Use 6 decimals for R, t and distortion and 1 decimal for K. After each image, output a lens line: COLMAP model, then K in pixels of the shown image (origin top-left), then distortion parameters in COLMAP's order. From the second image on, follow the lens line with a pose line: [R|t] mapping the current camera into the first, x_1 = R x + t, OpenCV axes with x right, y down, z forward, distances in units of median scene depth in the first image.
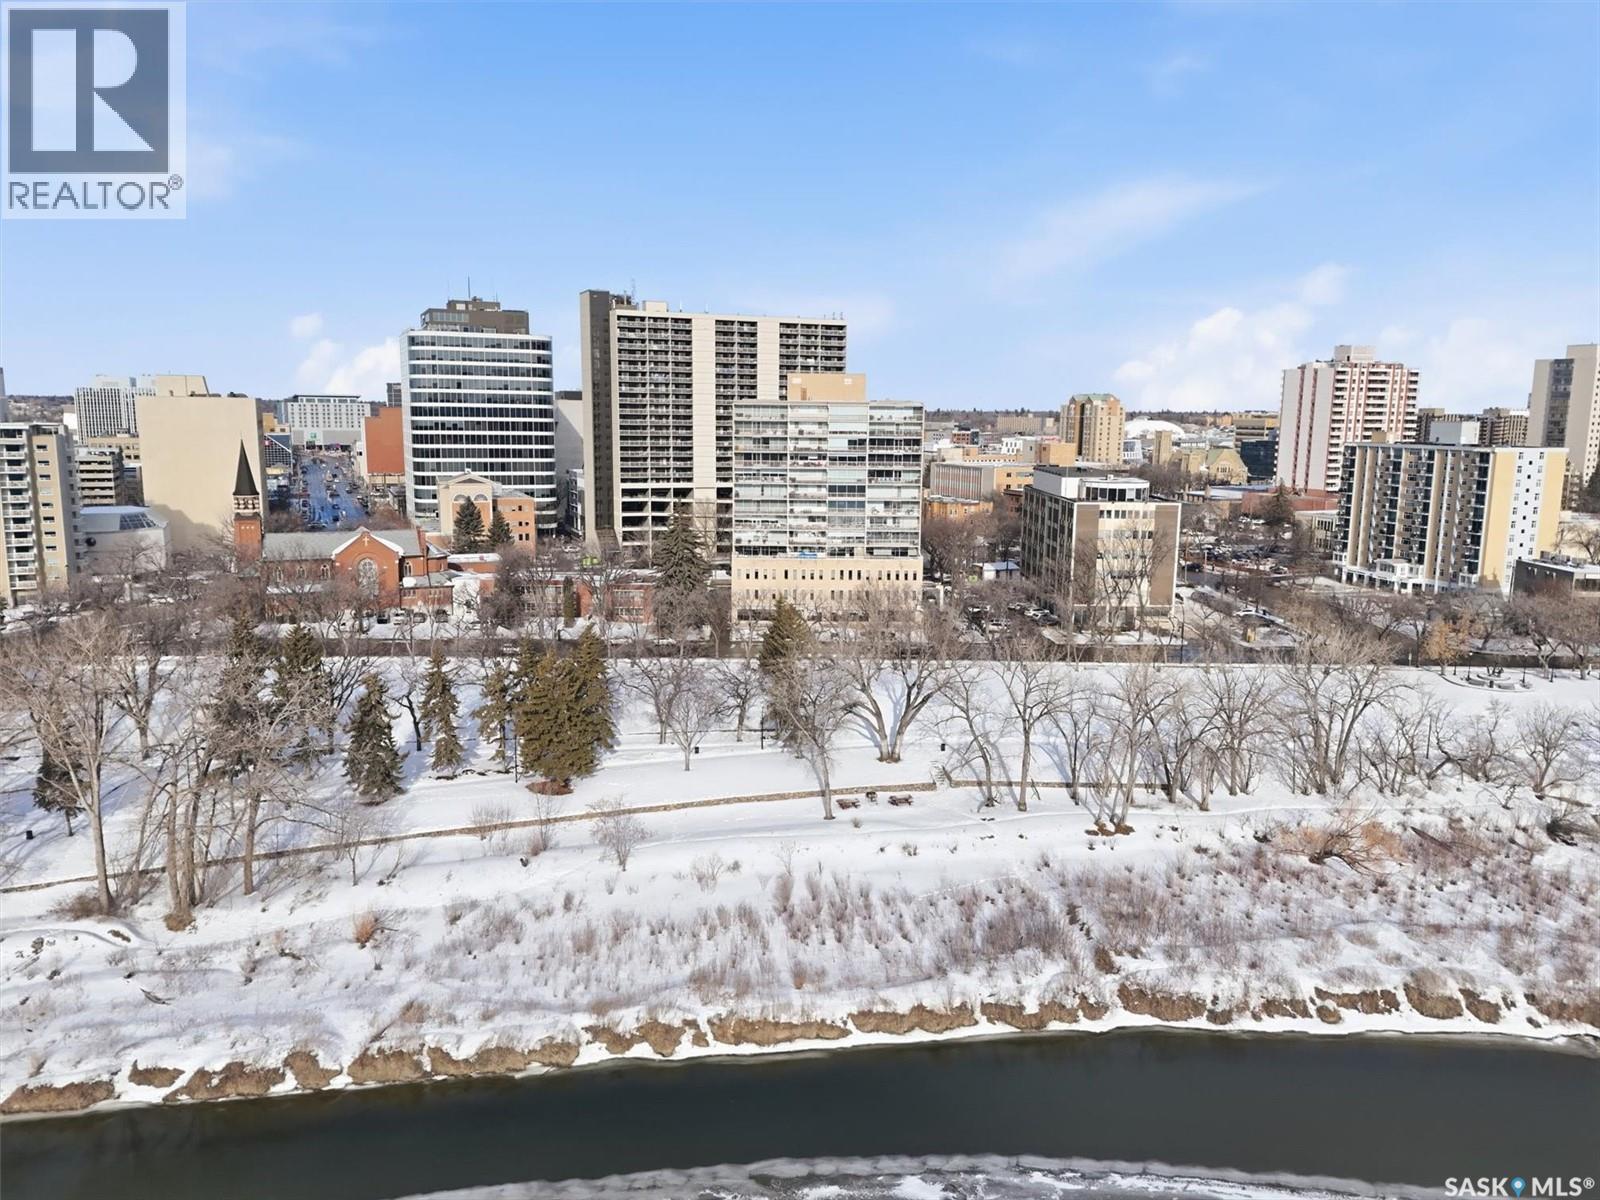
lens RADIAL K [[1202.1, 0, 797.8], [0, 1202.1, 602.0], [0, 0, 1]] dist [0.022715, -0.007489]
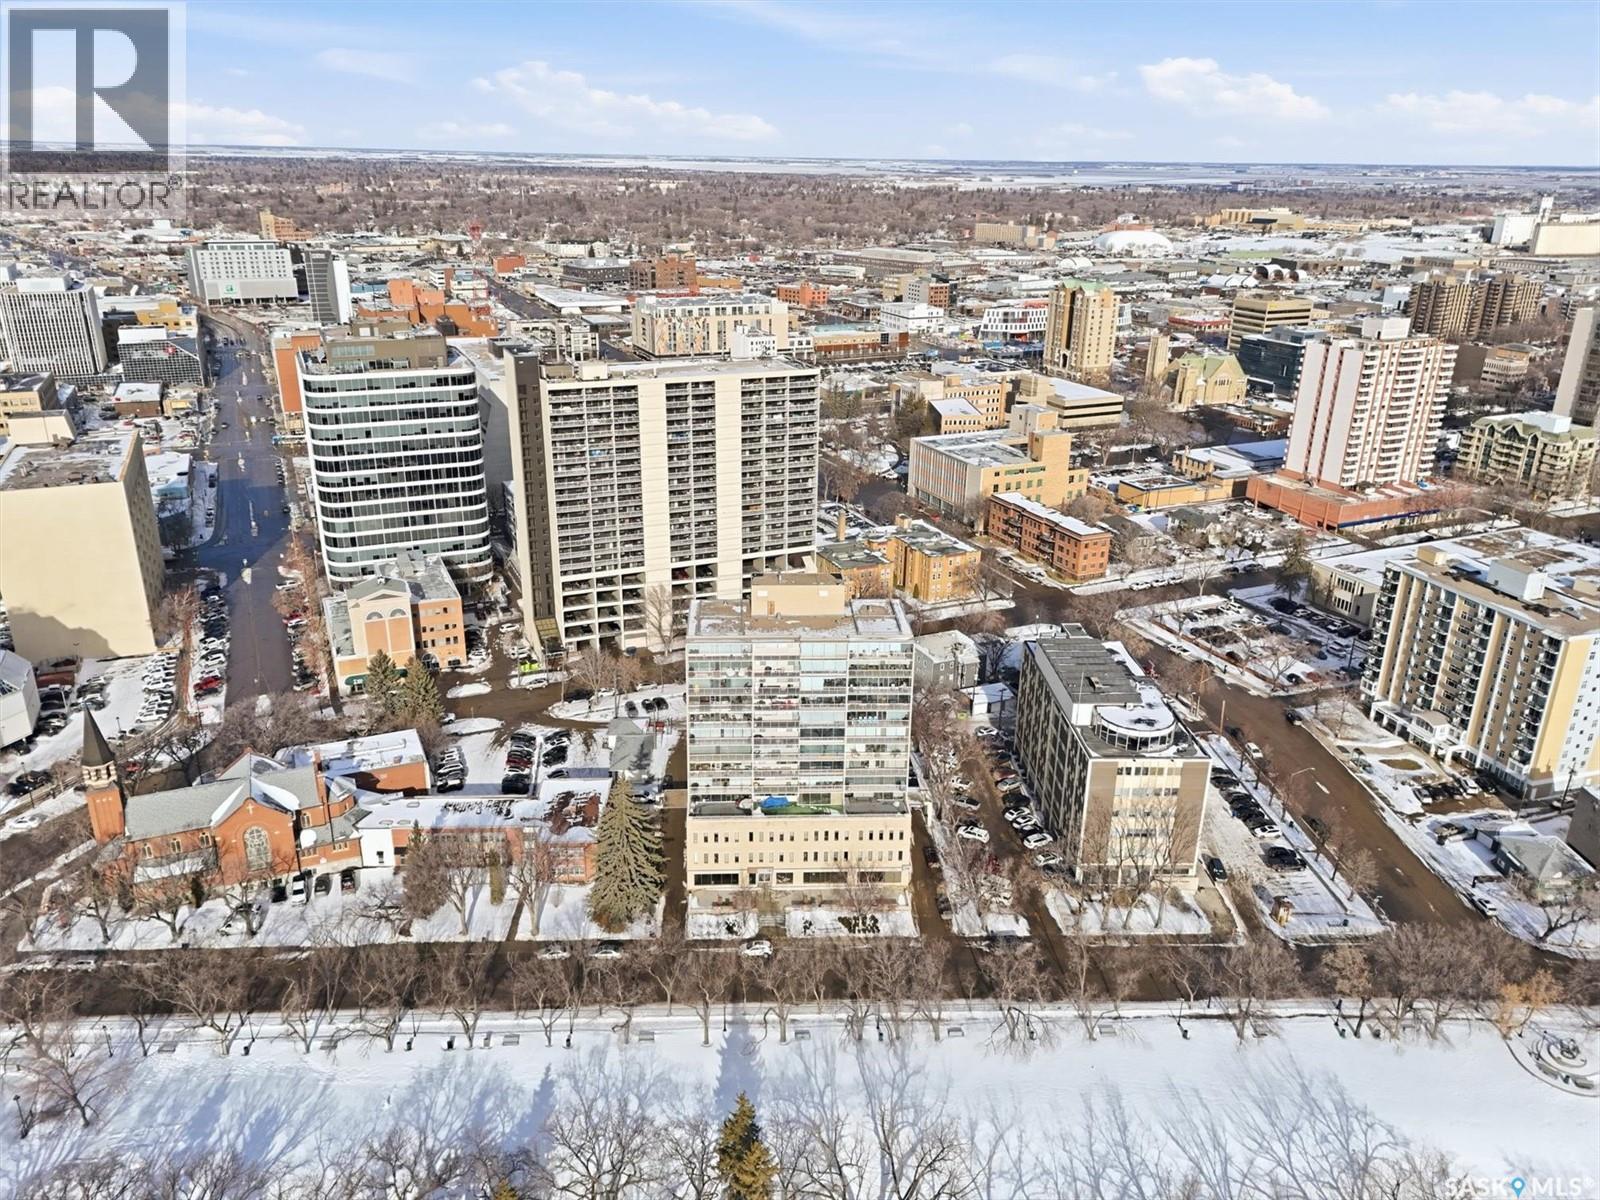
lens RADIAL K [[1202.1, 0, 800.7], [0, 1202.1, 598.3], [0, 0, 1]] dist [0.022715, -0.007489]
pose [[0.999516, -0.005047, 0.030692, 0.000010], [-0.001108, 0.980341, 0.197309, -0.251588], [-0.031085, -0.197248, 0.979861, 0.133816]]
